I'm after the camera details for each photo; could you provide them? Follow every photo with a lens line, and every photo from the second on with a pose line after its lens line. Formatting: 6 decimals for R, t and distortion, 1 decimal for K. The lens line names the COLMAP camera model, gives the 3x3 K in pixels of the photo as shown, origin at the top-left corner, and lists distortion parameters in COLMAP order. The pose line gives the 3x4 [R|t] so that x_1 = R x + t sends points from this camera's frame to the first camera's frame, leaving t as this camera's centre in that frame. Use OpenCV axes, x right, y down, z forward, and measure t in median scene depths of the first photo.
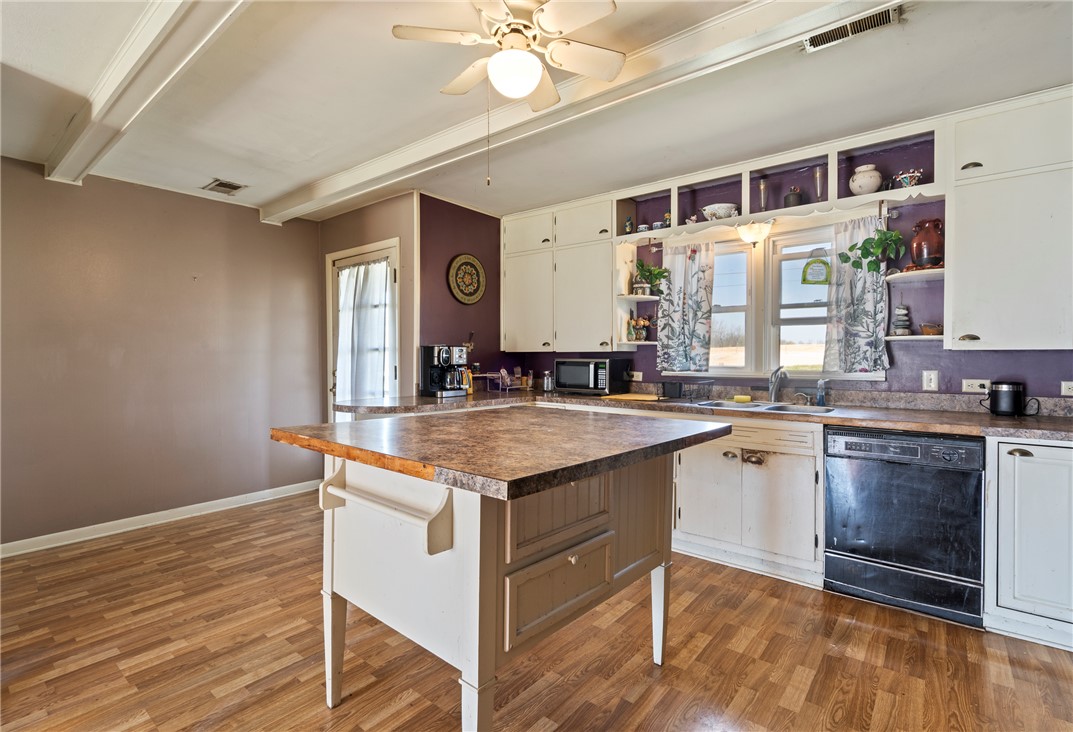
lens RADIAL K [[509.2, 0, 536.3], [0, 509.2, 364.1], [0, 0, 1]] dist [0.012222, -0.001786]
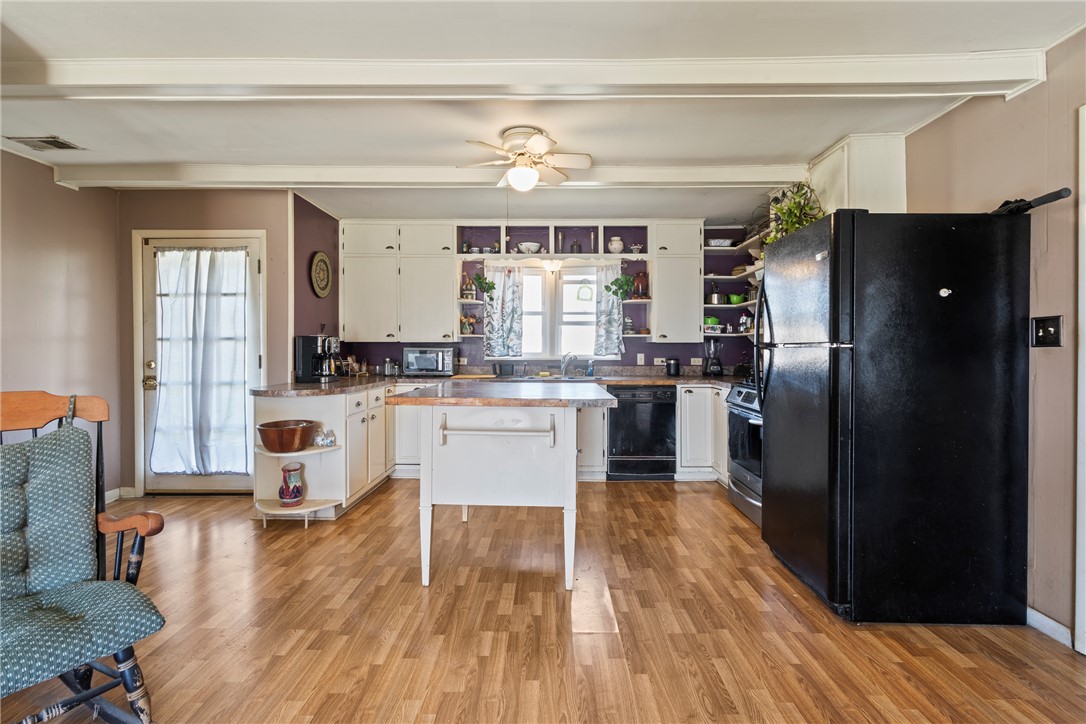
lens RADIAL K [[501.4, 0, 540.6], [0, 501.4, 359.9], [0, 0, 1]] dist [0.002274, 0.001363]
pose [[0.789353, -0.015704, 0.613739, -0.502198], [0.008722, 0.999859, 0.014366, 0.004564], [-0.613878, -0.005987, 0.789378, -0.157938]]
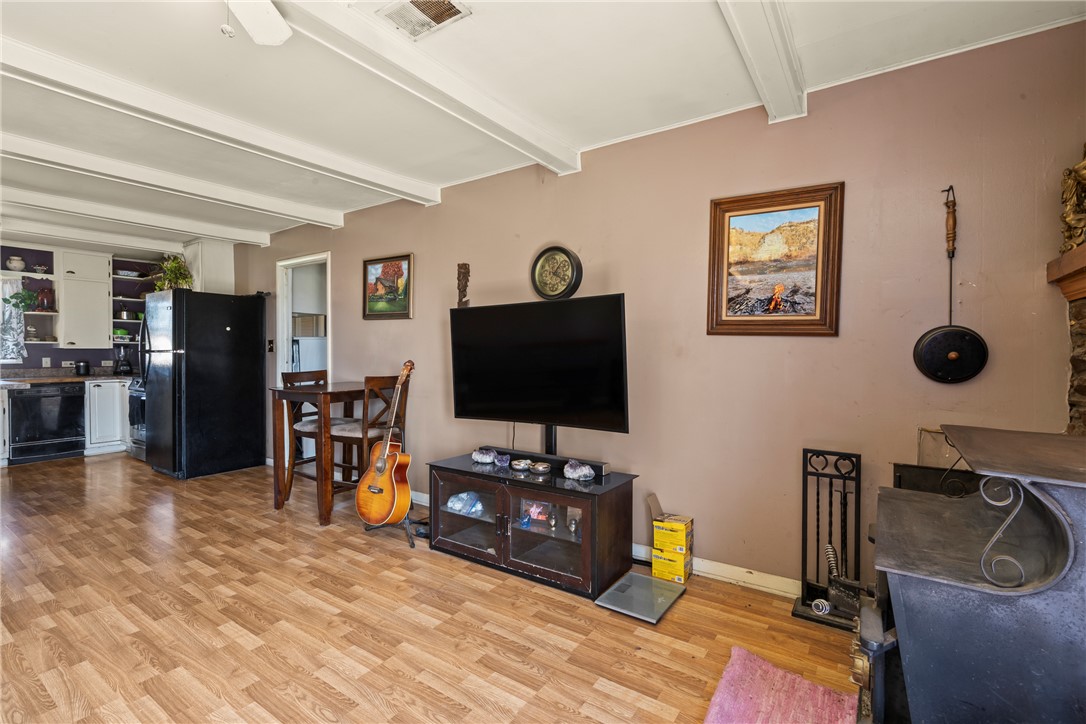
lens RADIAL K [[501.4, 0, 536.5], [0, 501.4, 354.3], [0, 0, 1]] dist [0.002274, 0.001363]
pose [[-0.066610, -0.004807, 0.997768, -1.204944], [0.013242, 0.999896, 0.005701, 0.011121], [-0.997691, 0.013592, -0.066539, -0.743150]]
